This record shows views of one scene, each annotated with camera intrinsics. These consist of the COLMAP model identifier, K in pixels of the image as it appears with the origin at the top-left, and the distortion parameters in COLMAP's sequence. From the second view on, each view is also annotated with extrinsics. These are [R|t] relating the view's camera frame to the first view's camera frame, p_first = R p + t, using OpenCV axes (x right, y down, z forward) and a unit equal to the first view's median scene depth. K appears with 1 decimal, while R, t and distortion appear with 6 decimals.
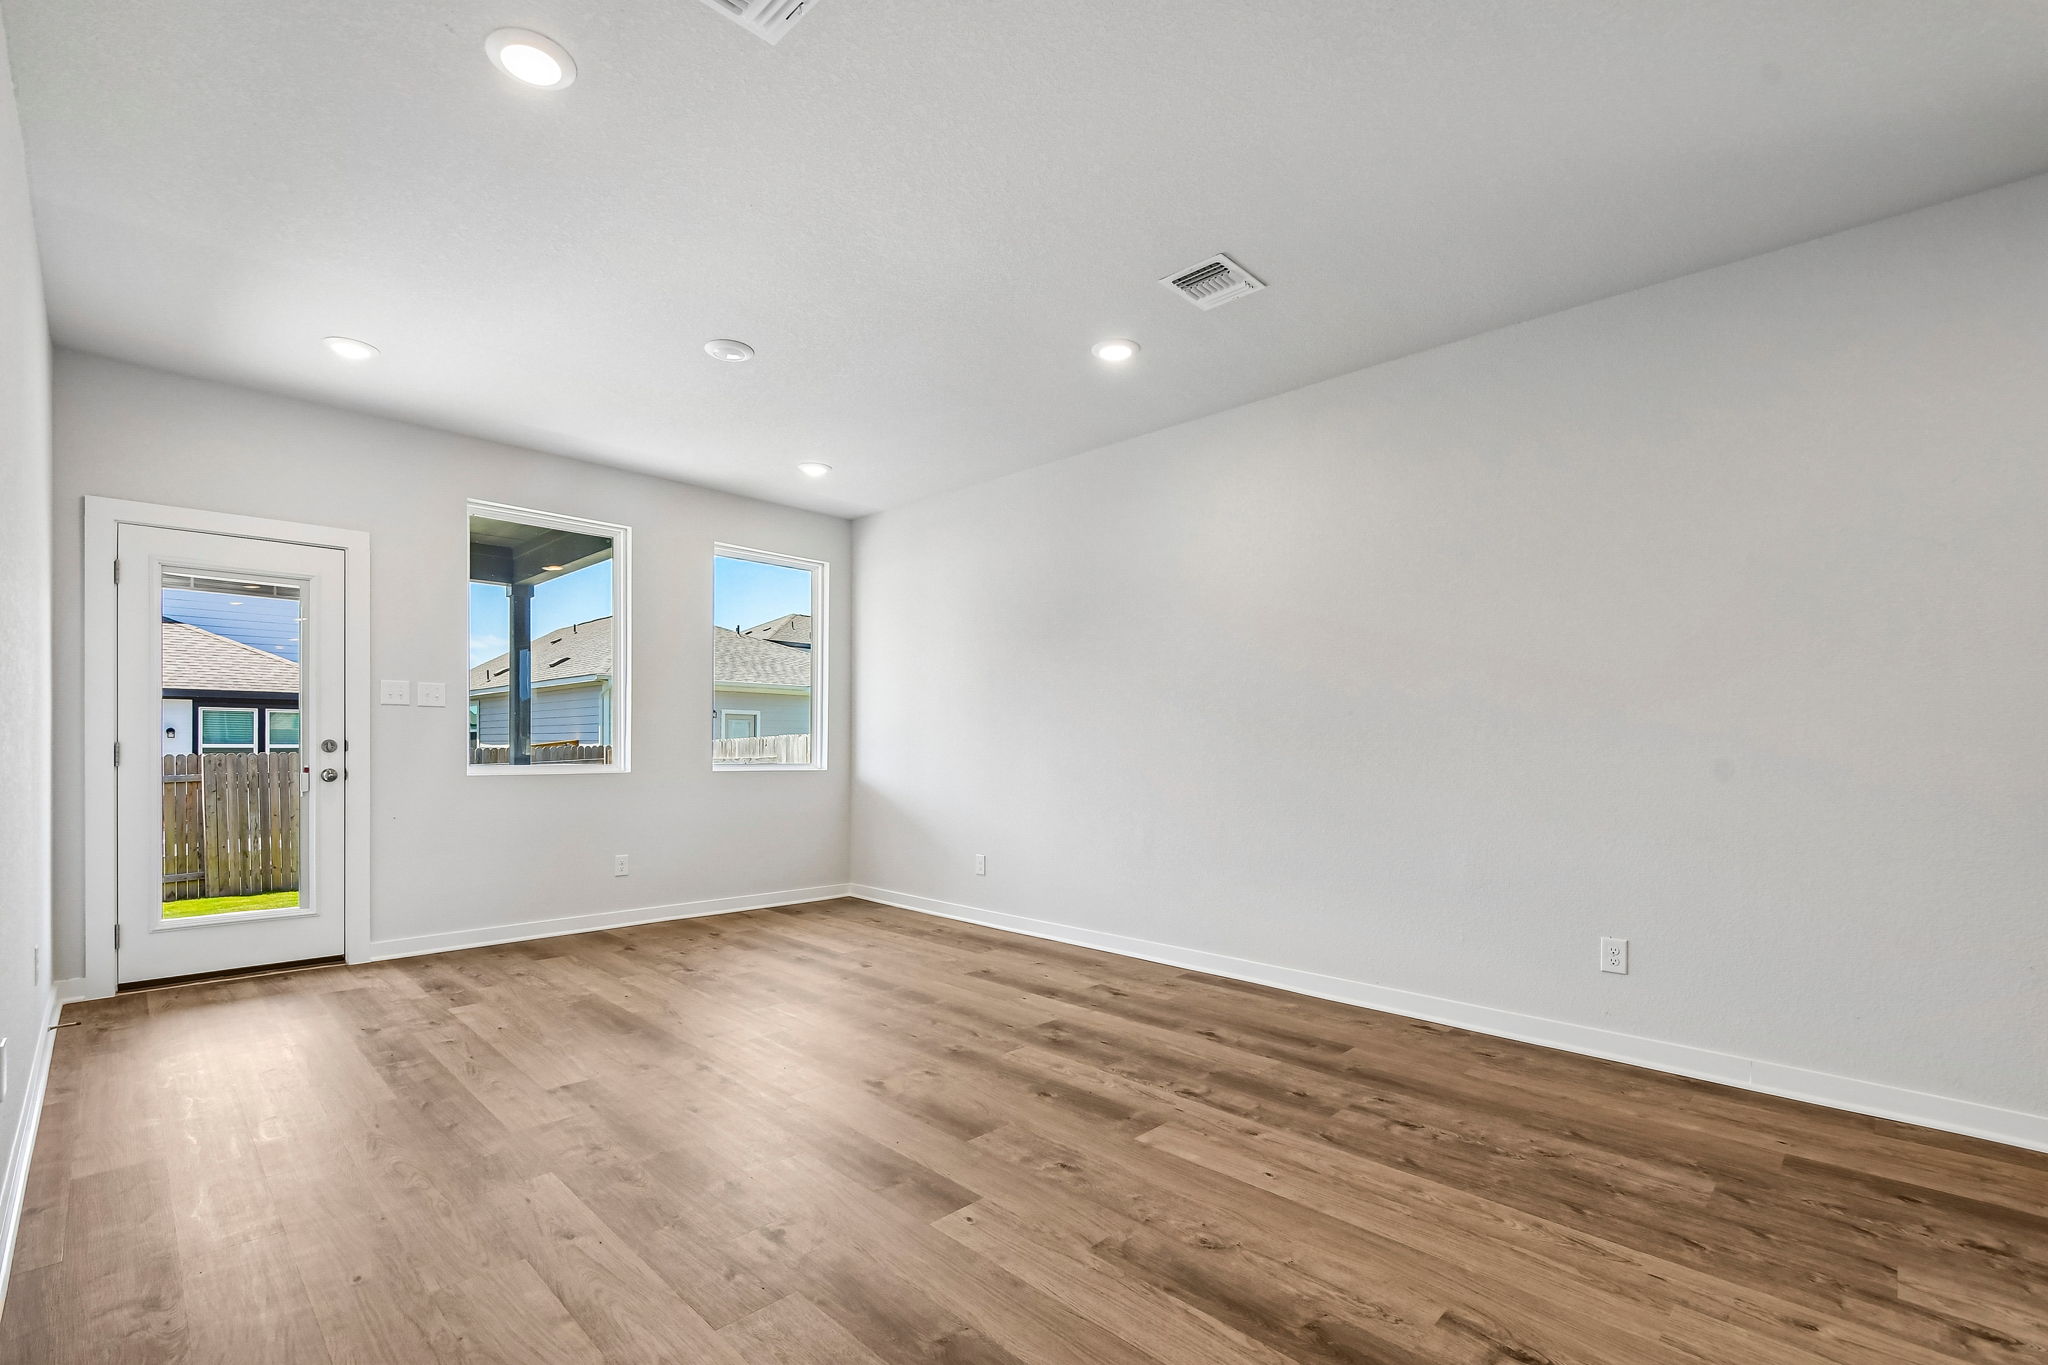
lens RADIAL K [[895.5, 0, 1005.3], [0, 895.5, 754.9], [0, 0, 1]] dist [0.003456, -0.004904]
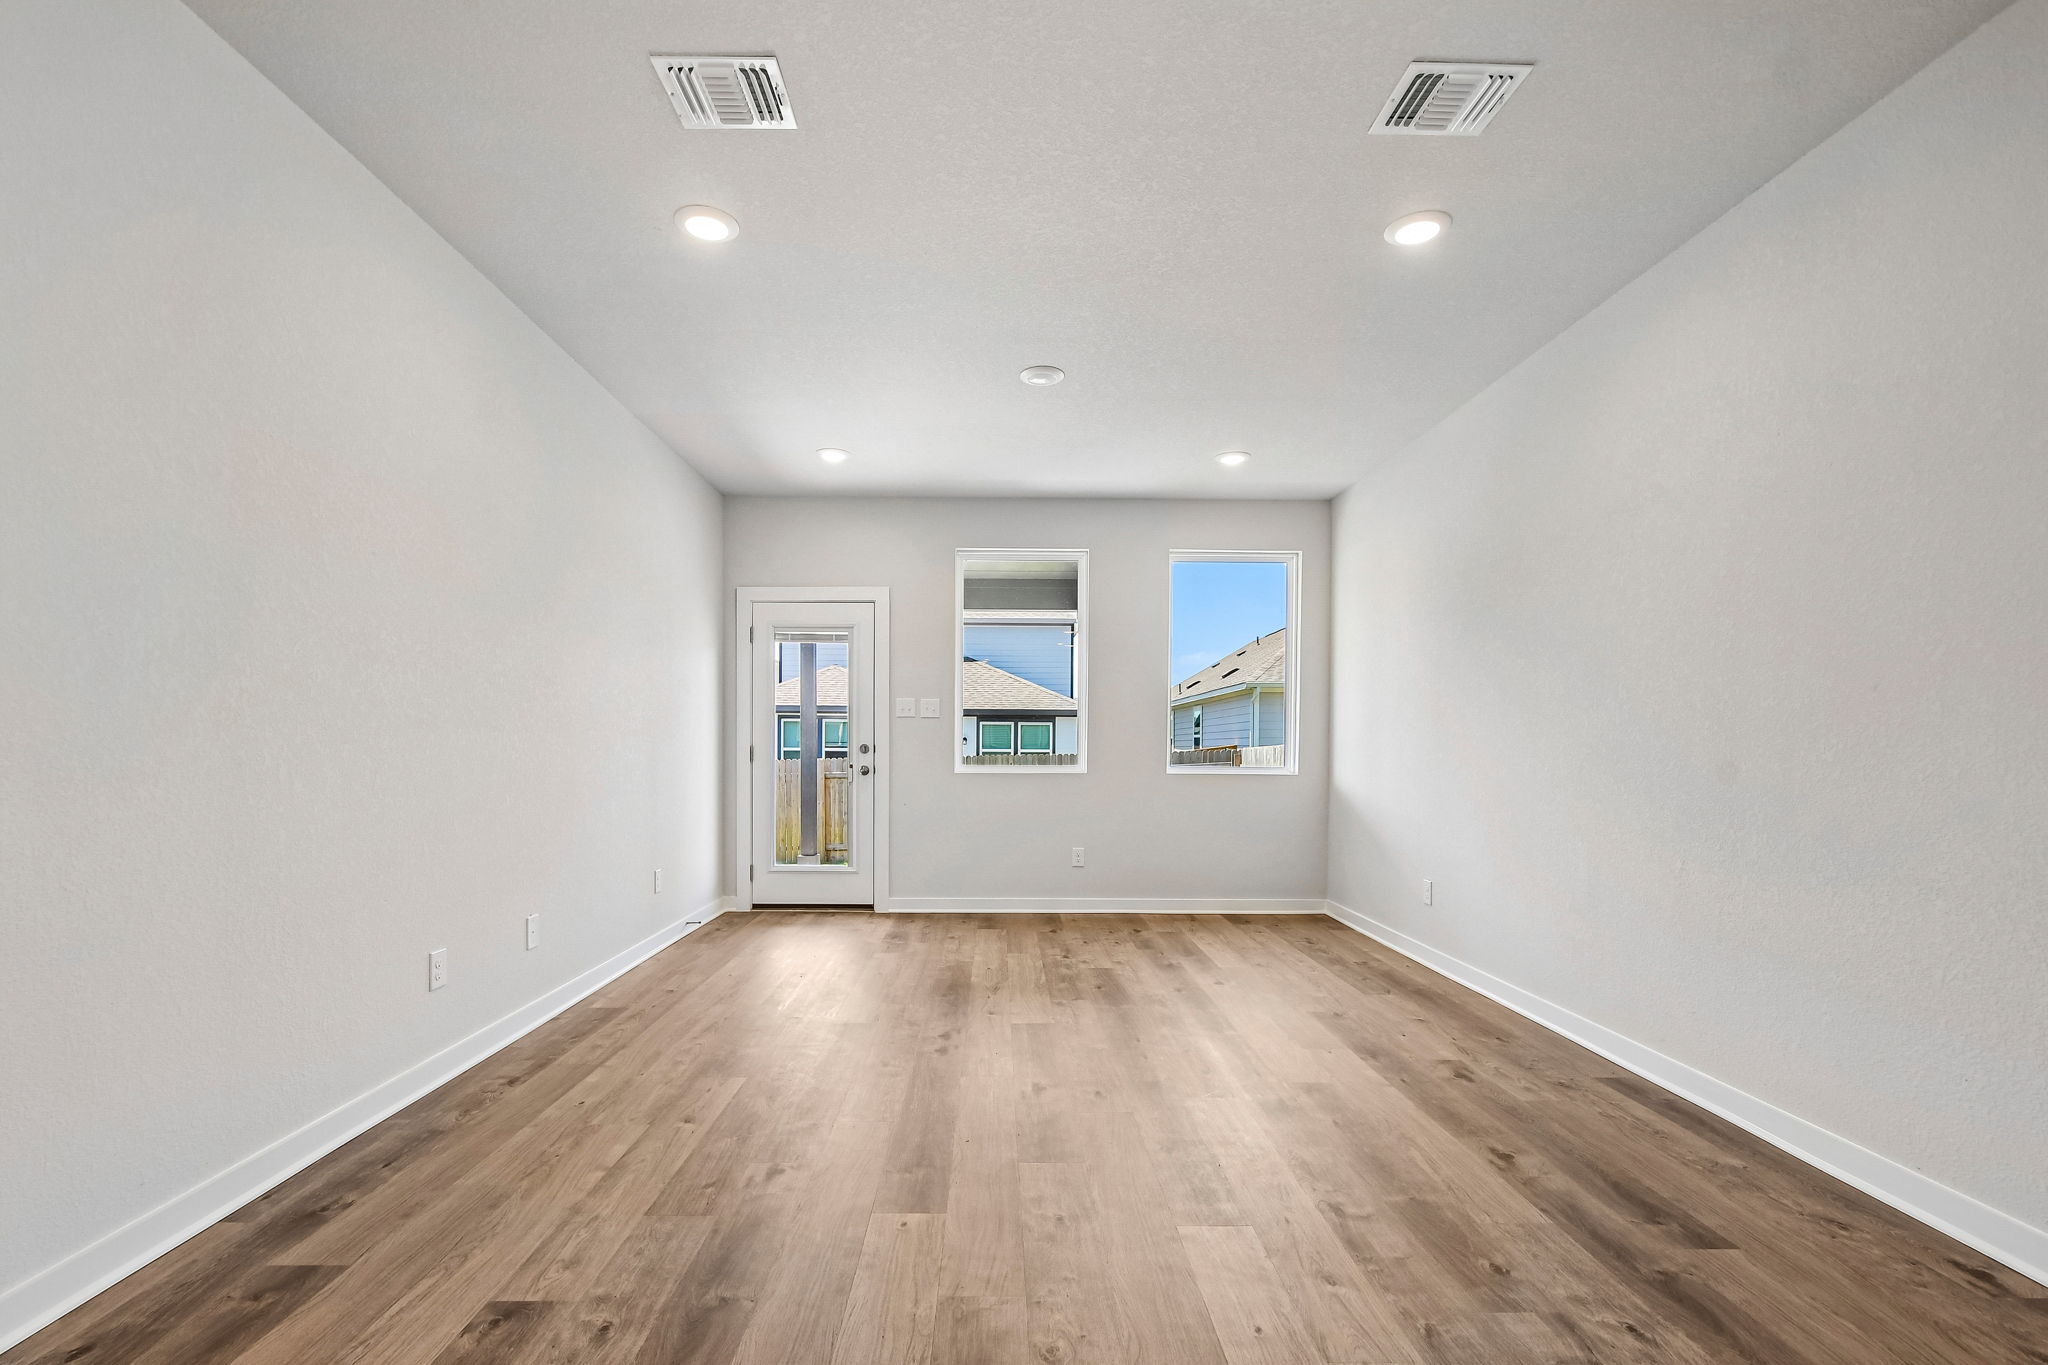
lens RADIAL K [[902.6, 0, 1004.6], [0, 902.6, 753.1], [0, 0, 1]] dist [-0.001814, -0.001015]
pose [[0.715077, 0.001501, -0.699044, 0.300457], [-0.006884, 0.999964, -0.004895, 0.001734], [0.699012, 0.008313, 0.715062, 0.149587]]
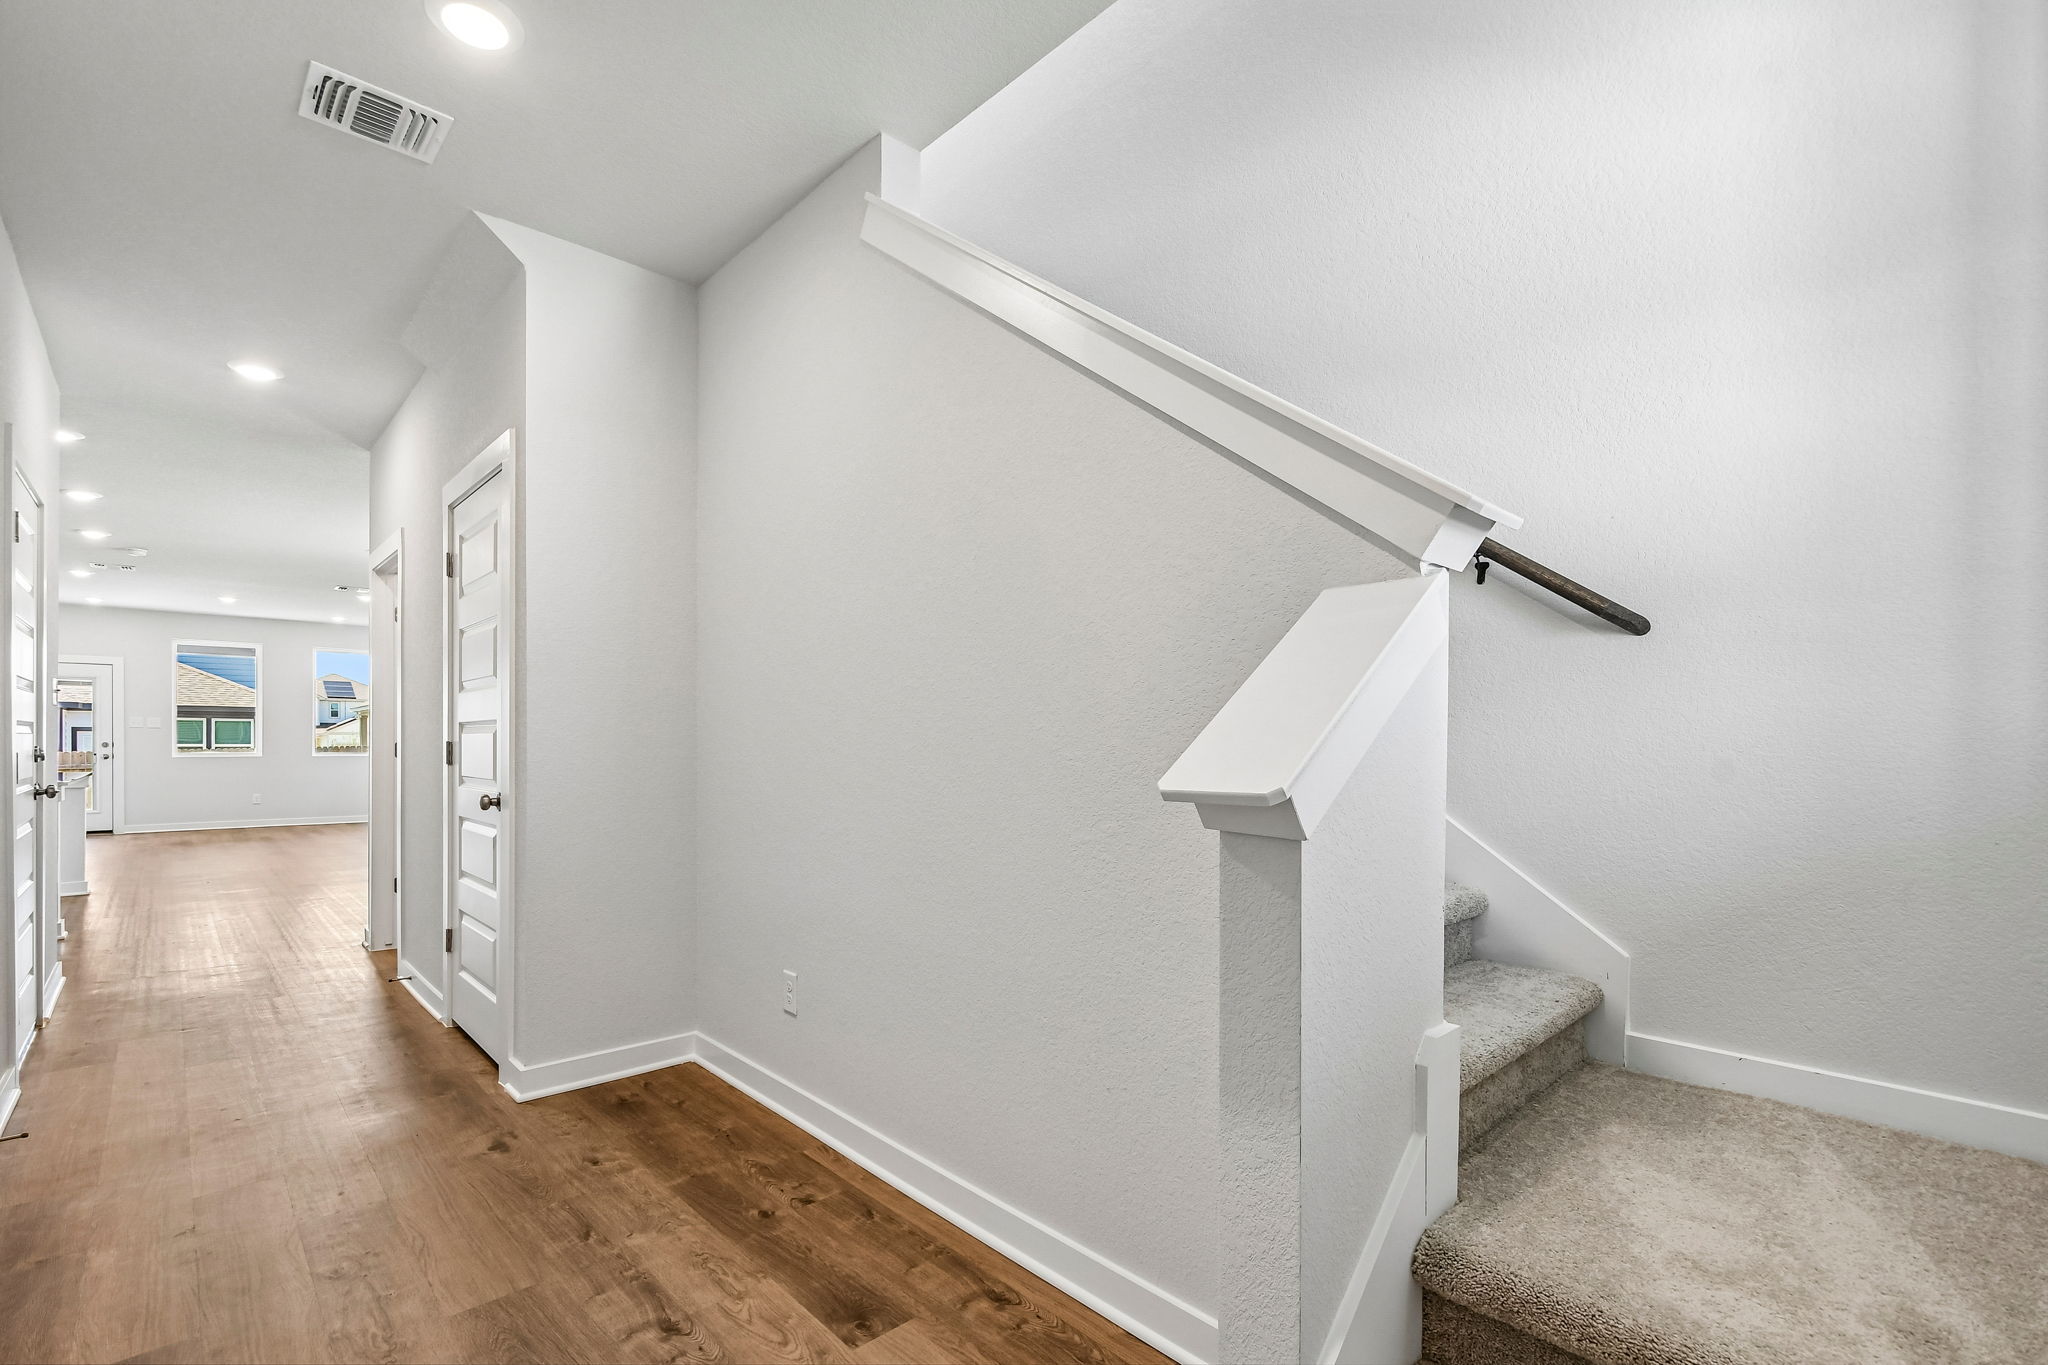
lens RADIAL K [[939.0, 0, 927.3], [0, 939.0, 738.4], [0, 0, 1]] dist [0.000215, 0.040717]
pose [[0.993778, -0.007505, -0.111130, 1.544022], [0.006127, 0.999900, -0.012736, 0.017685], [0.111214, 0.011976, 0.993724, -1.187475]]
